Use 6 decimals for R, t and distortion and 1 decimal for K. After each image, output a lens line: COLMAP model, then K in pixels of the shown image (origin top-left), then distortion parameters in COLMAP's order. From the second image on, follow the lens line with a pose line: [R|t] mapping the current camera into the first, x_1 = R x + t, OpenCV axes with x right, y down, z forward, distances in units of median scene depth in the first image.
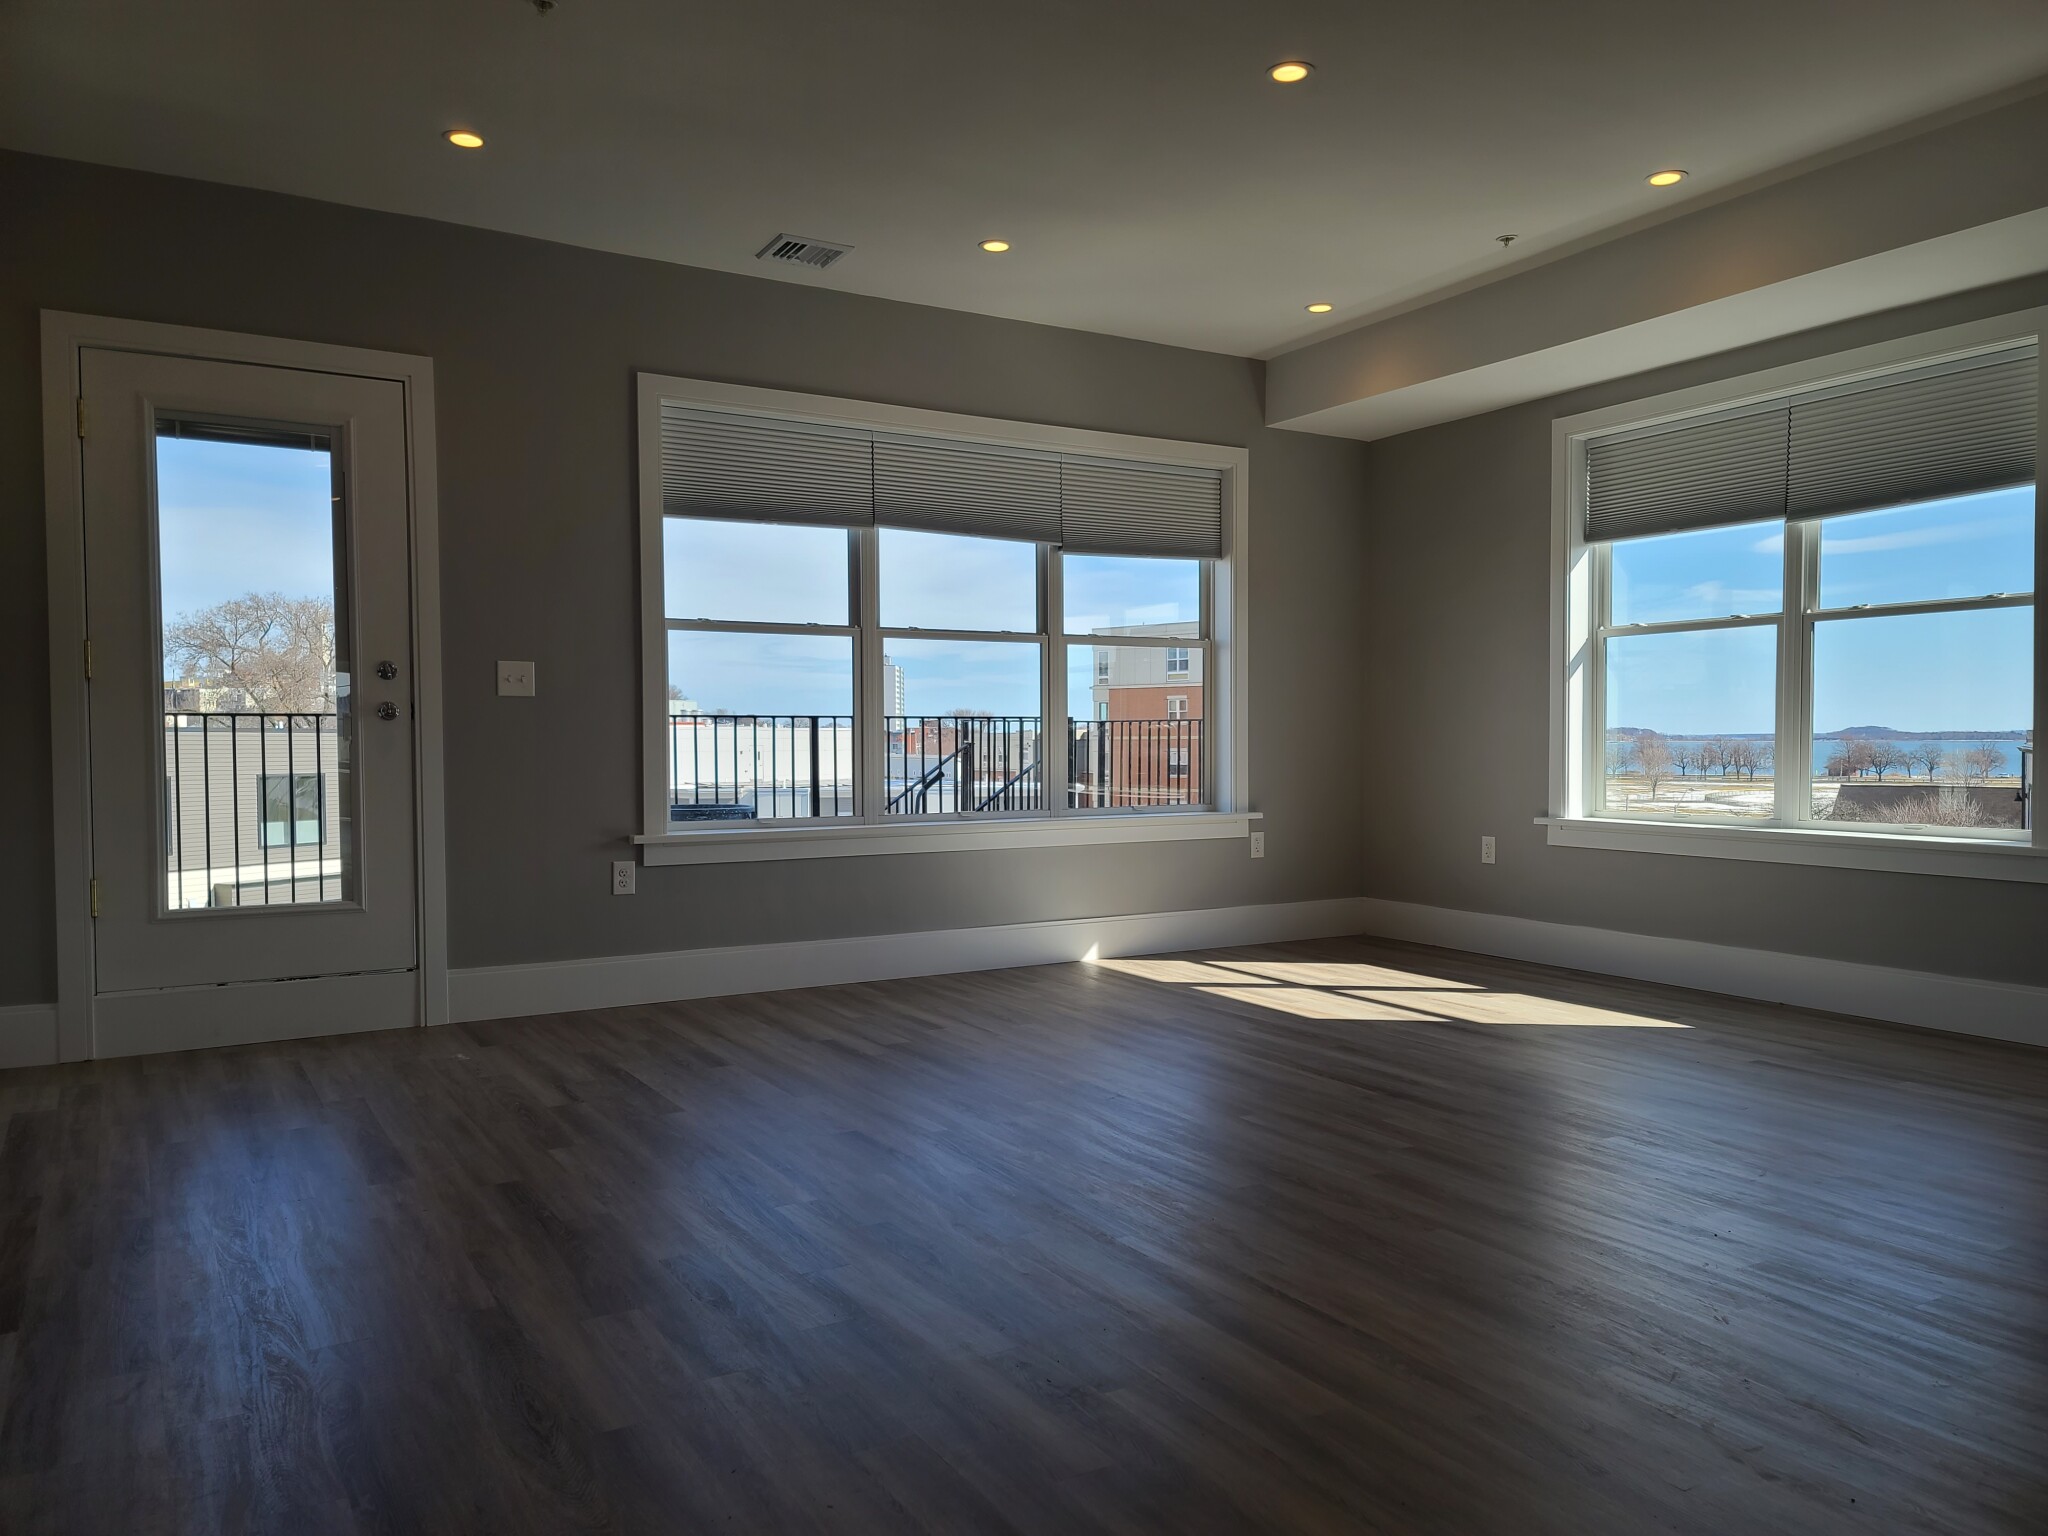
lens RADIAL K [[1487.7, 0, 1040.6], [0, 1487.7, 791.1], [0, 0, 1]] dist [0.087694, -0.067232]
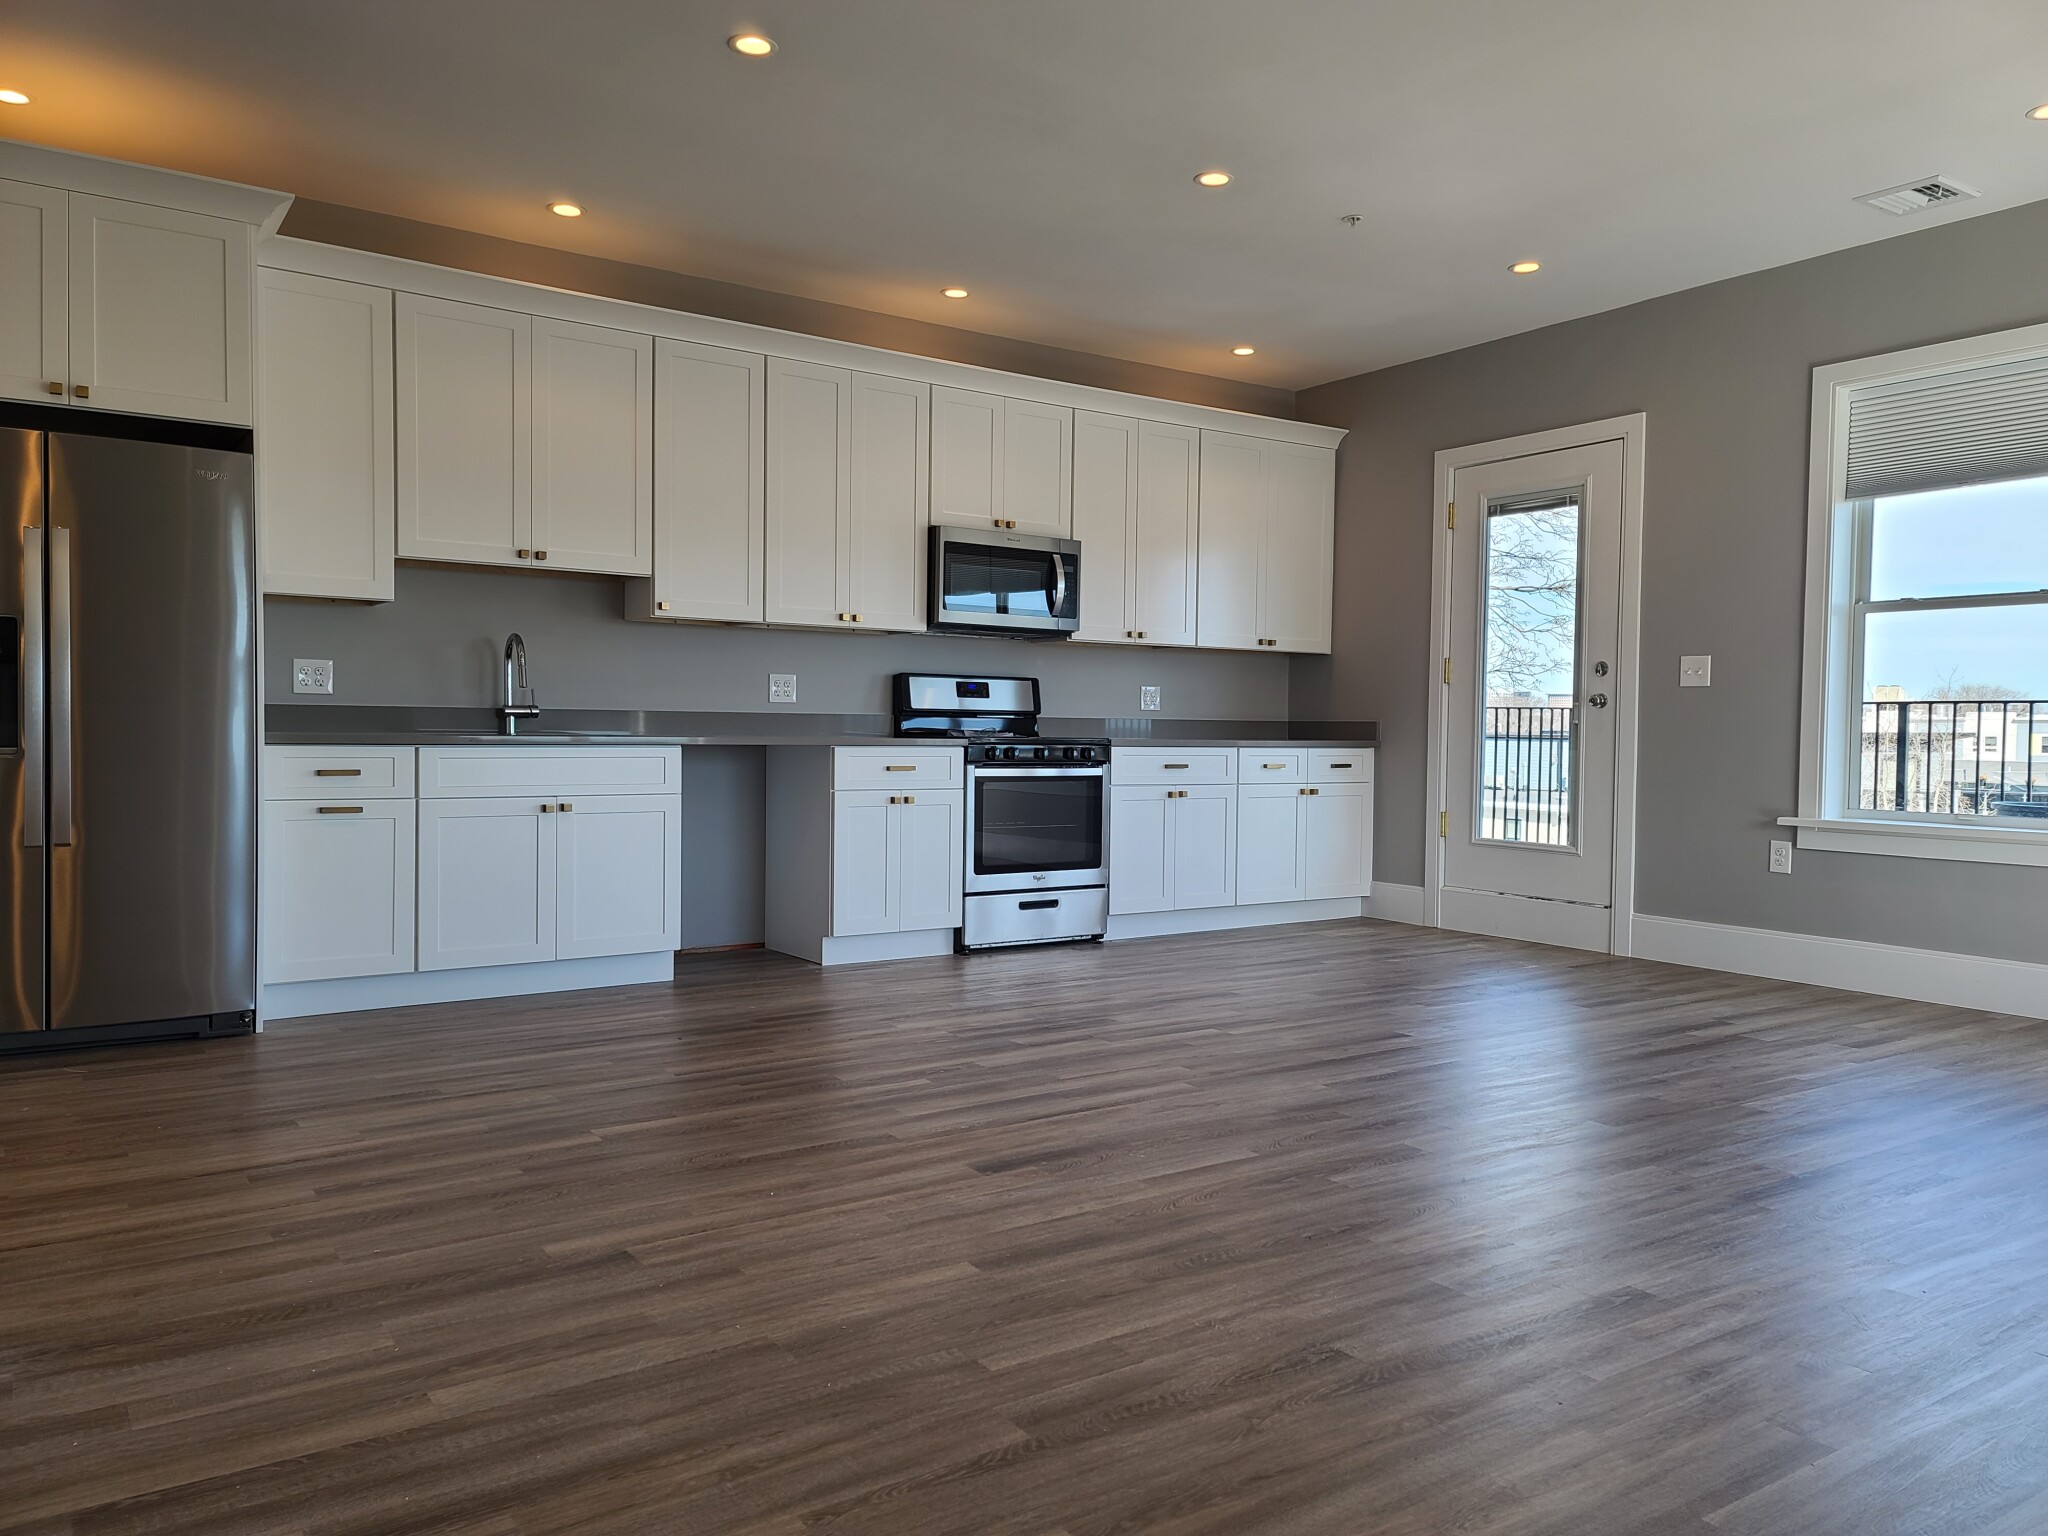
lens RADIAL K [[1487.7, 0, 1036.0], [0, 1487.7, 769.4], [0, 0, 1]] dist [0.087694, -0.067232]
pose [[0.065183, 0.033492, -0.997311, 0.737256], [-0.047947, 0.998387, 0.030394, -0.010392], [0.996721, 0.045837, 0.066683, 0.408818]]
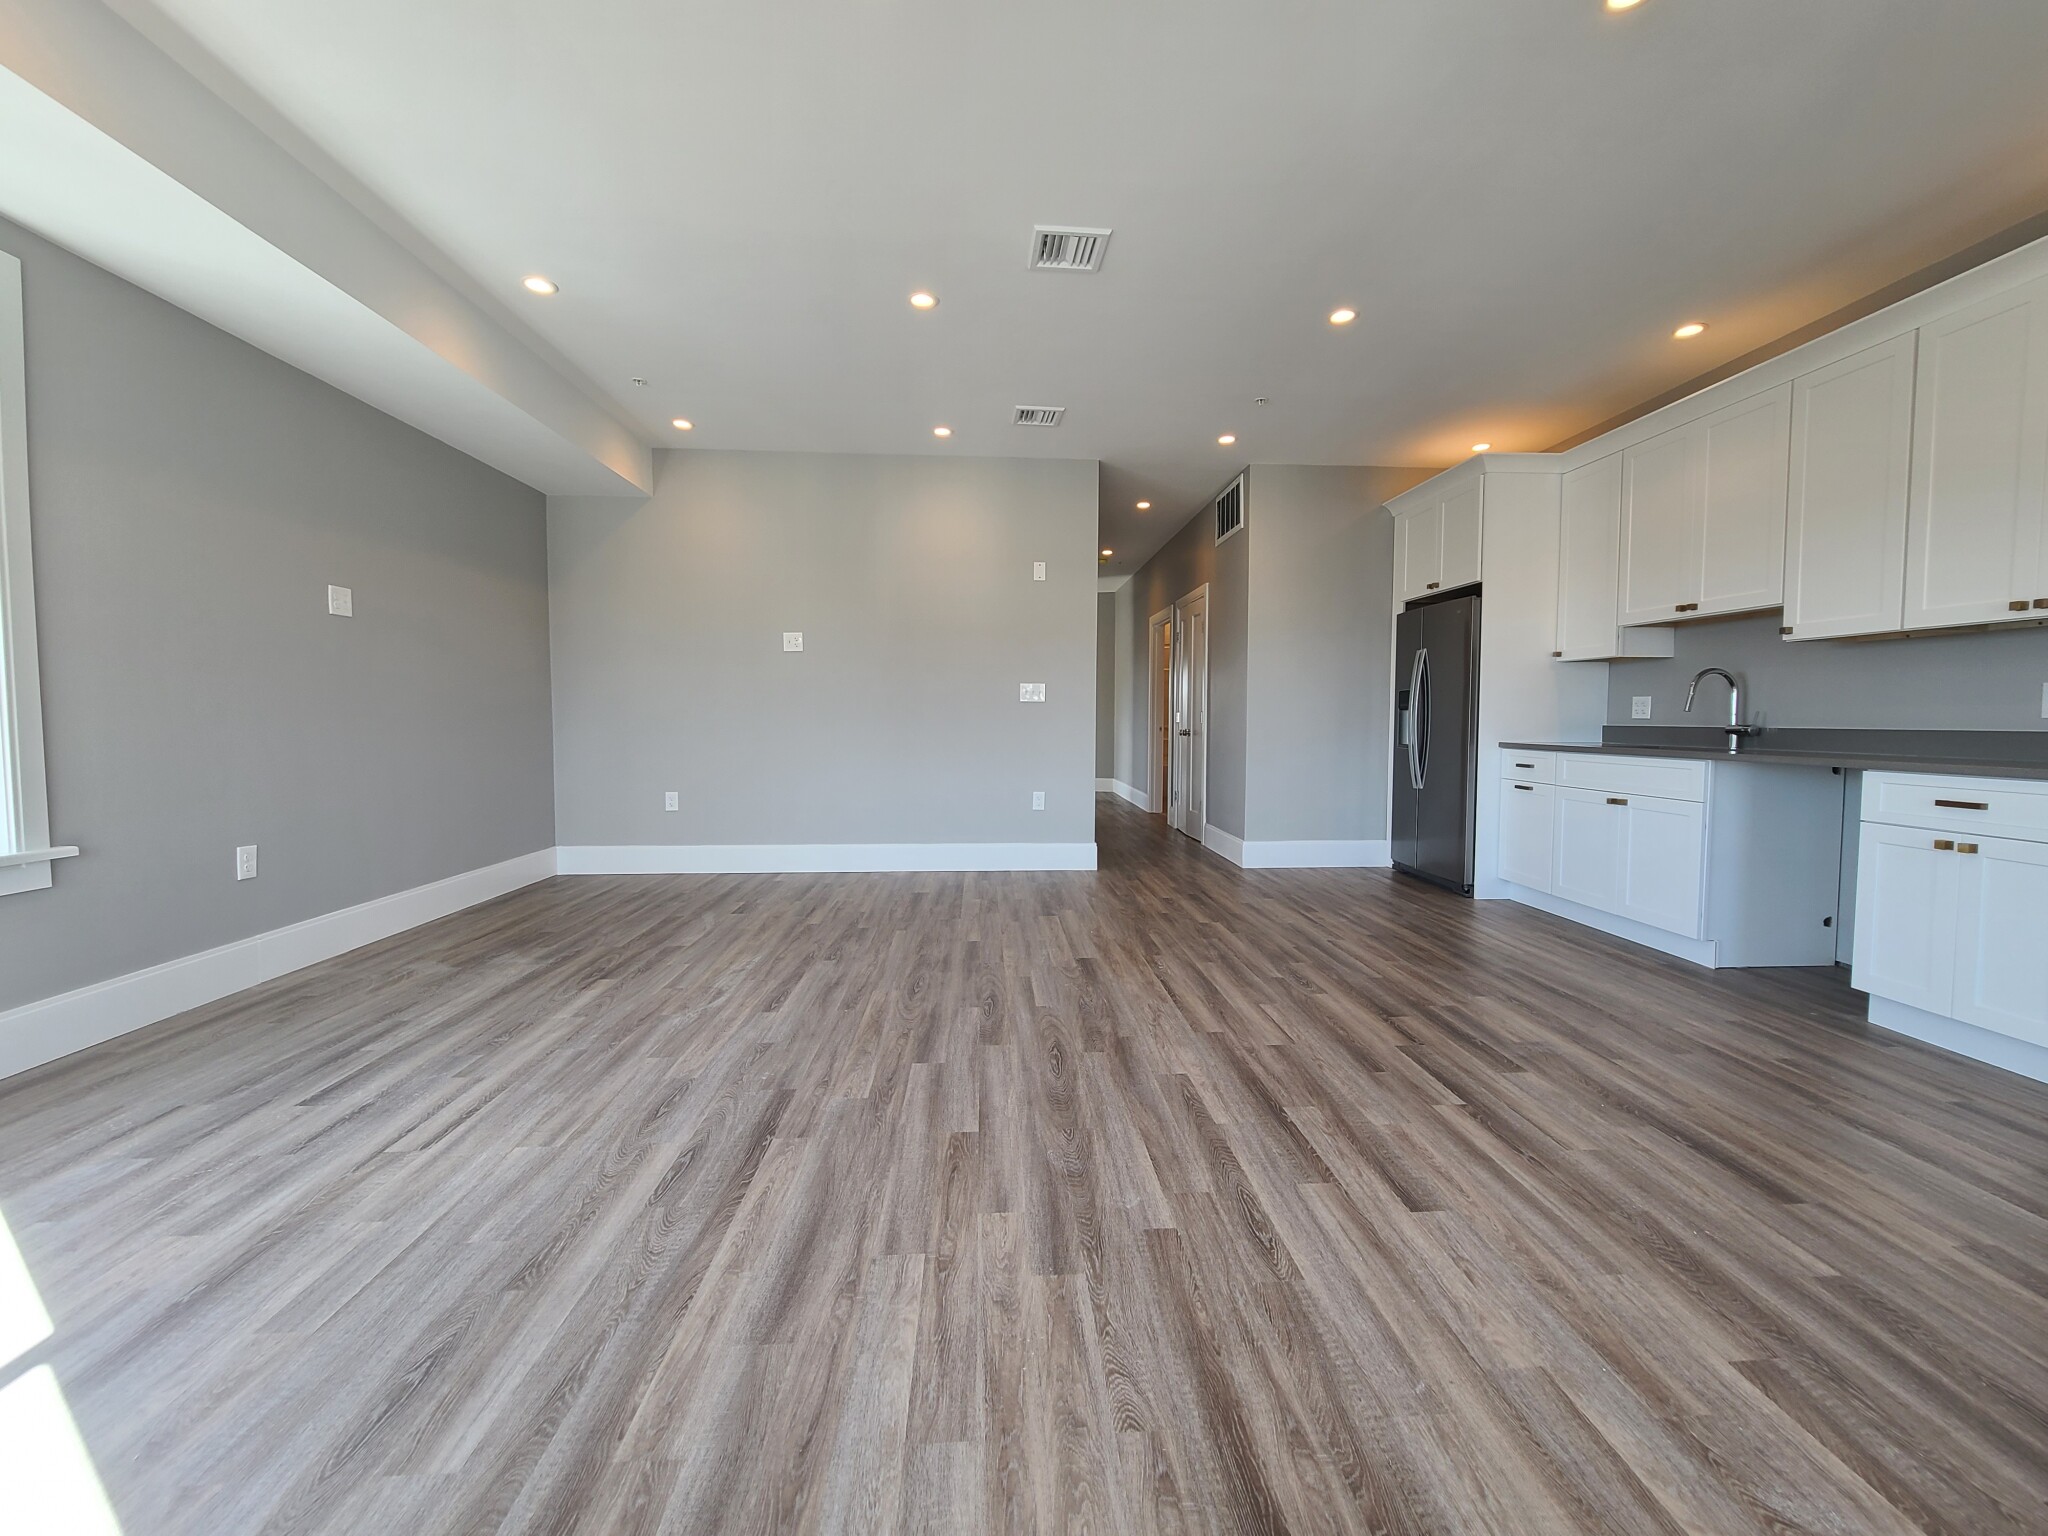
lens RADIAL K [[844.2, 0, 1042.2], [0, 844.2, 755.7], [0, 0, 1]] dist [0.002131, -0.002105]
pose [[-0.891618, -0.020881, 0.452307, -0.100258], [0.015505, 0.996942, 0.076589, -0.043456], [-0.452524, 0.075301, -0.888567, 1.015426]]
